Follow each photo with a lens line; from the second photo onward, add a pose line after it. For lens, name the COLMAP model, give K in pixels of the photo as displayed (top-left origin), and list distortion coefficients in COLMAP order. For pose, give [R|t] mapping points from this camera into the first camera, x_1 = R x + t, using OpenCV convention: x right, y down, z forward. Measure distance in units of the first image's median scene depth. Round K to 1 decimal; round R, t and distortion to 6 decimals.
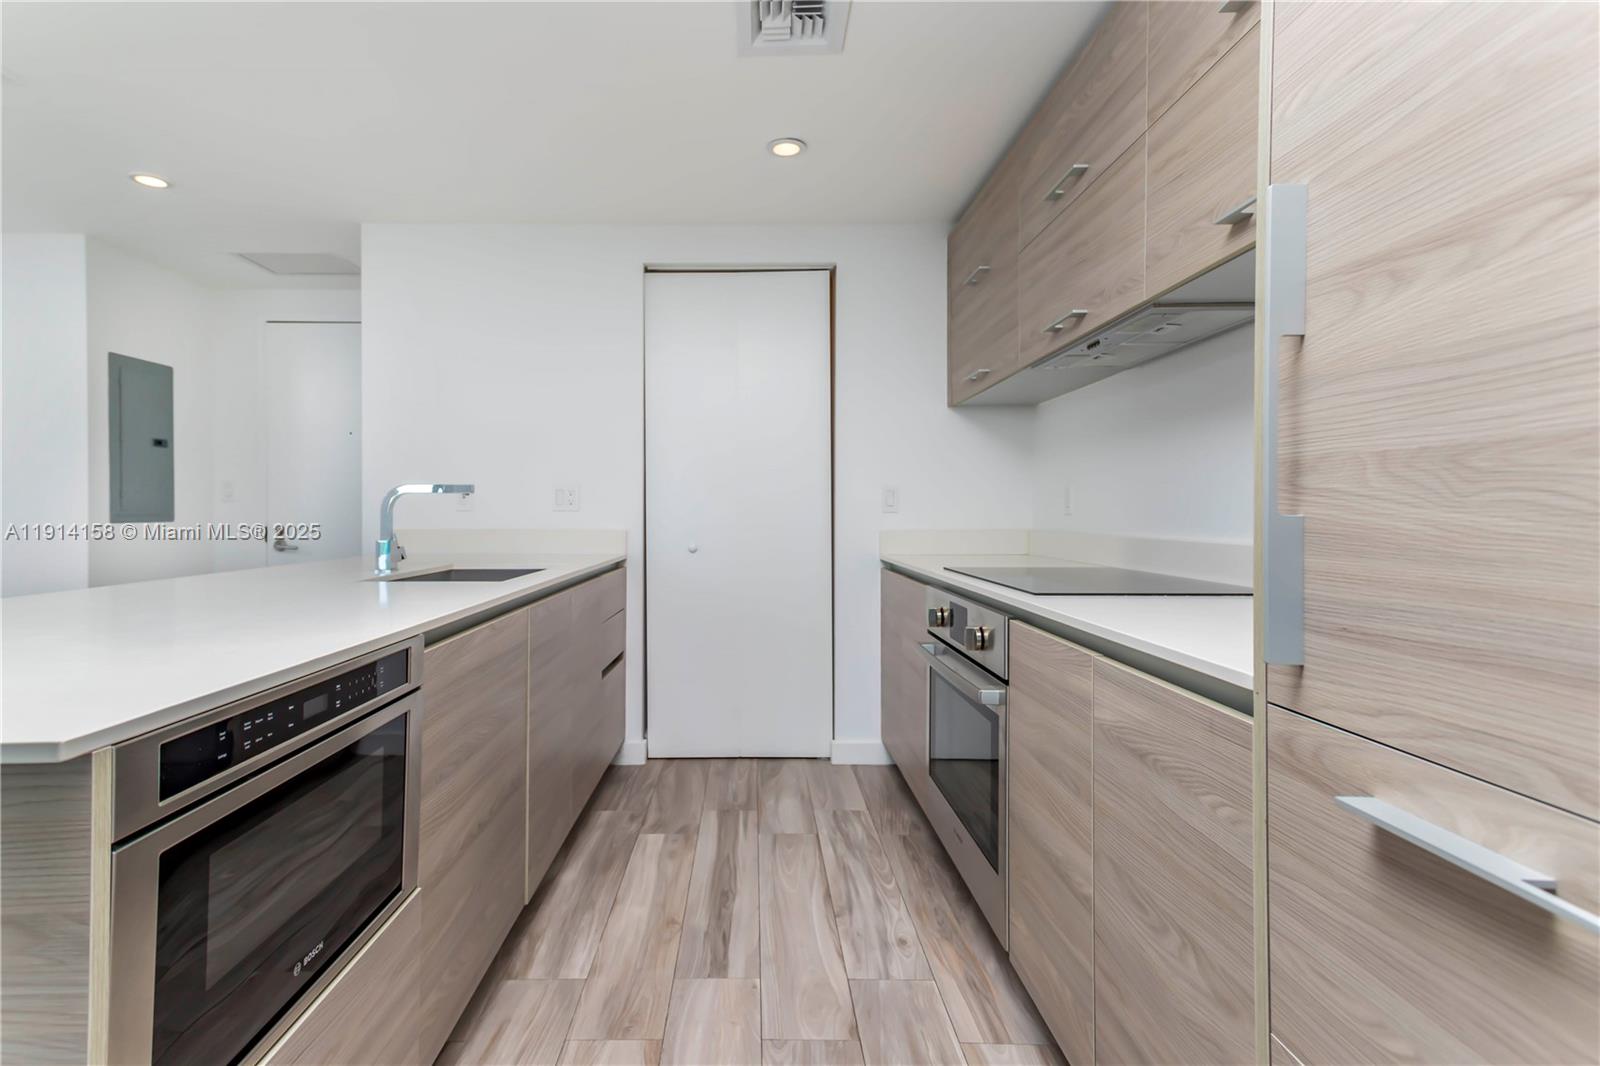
lens RADIAL K [[773.9, 0, 739.4], [0, 773.9, 517.1], [0, 0, 1]] dist [0.022928, 0.000145]
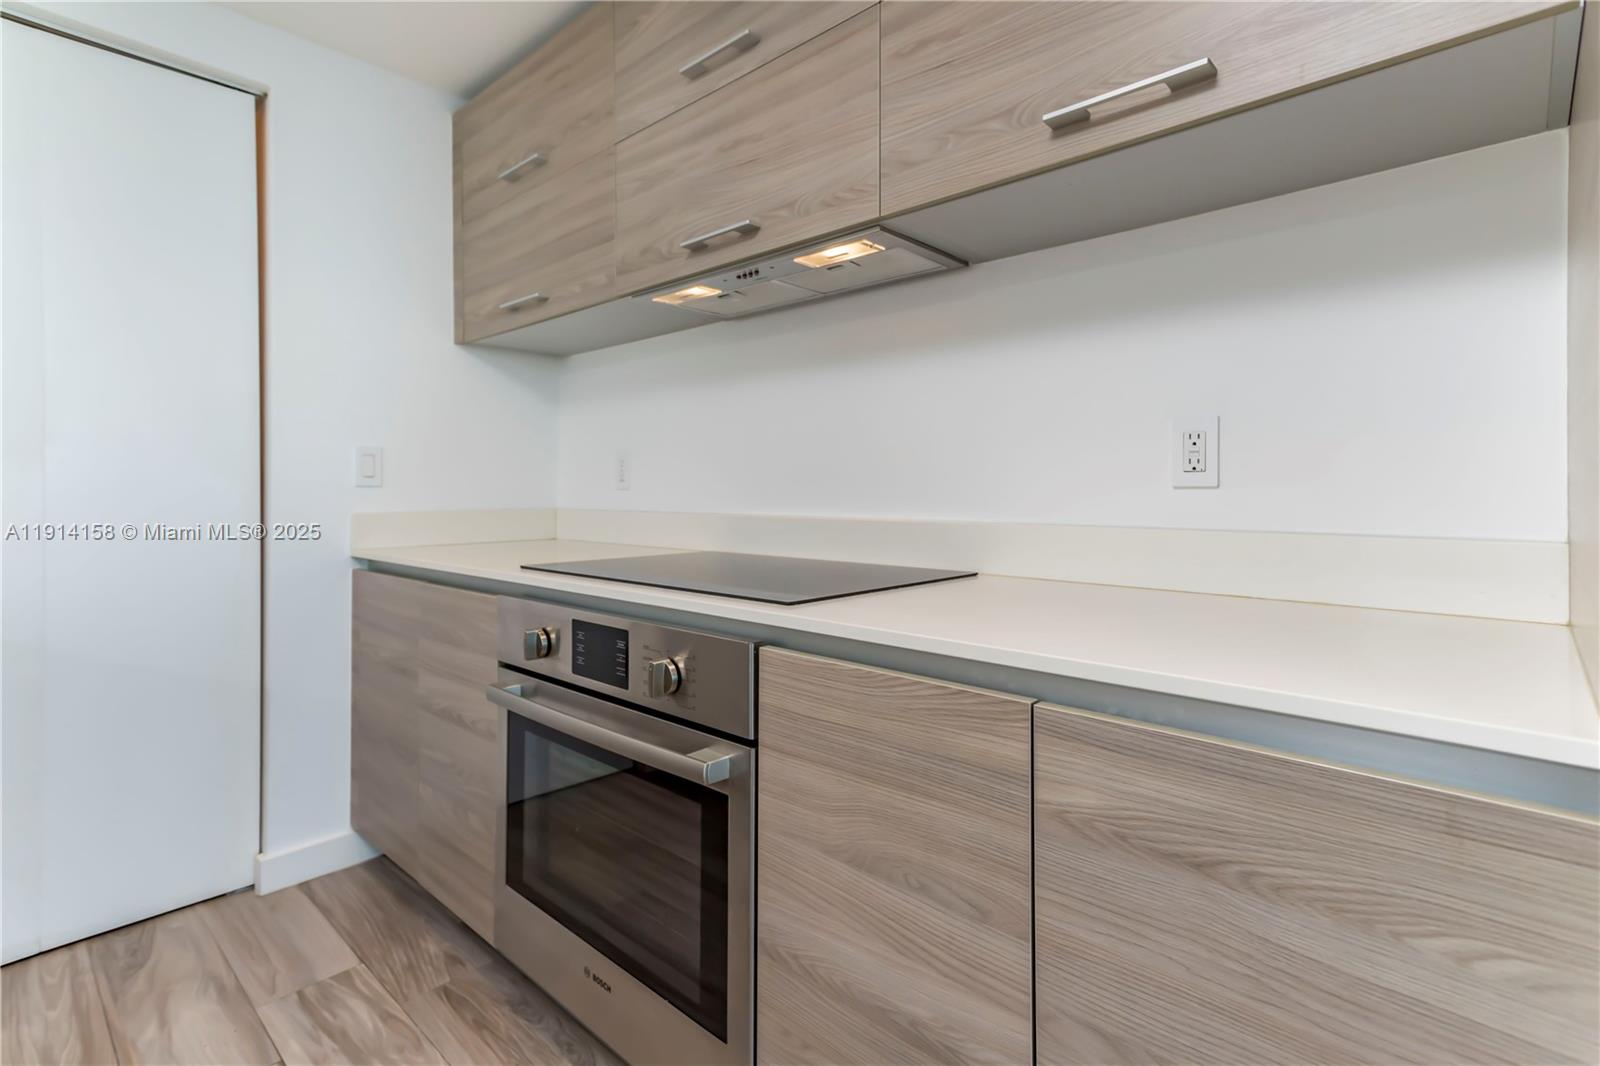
lens RADIAL K [[754.0, 0, 796.8], [0, 754.0, 486.7], [0, 0, 1]] dist [0.021830, 0.000168]
pose [[0.663480, 0.004559, 0.748180, -0.066221], [0.002984, 0.999957, -0.008739, 0.001724], [-0.748188, 0.008031, 0.663438, 0.336811]]
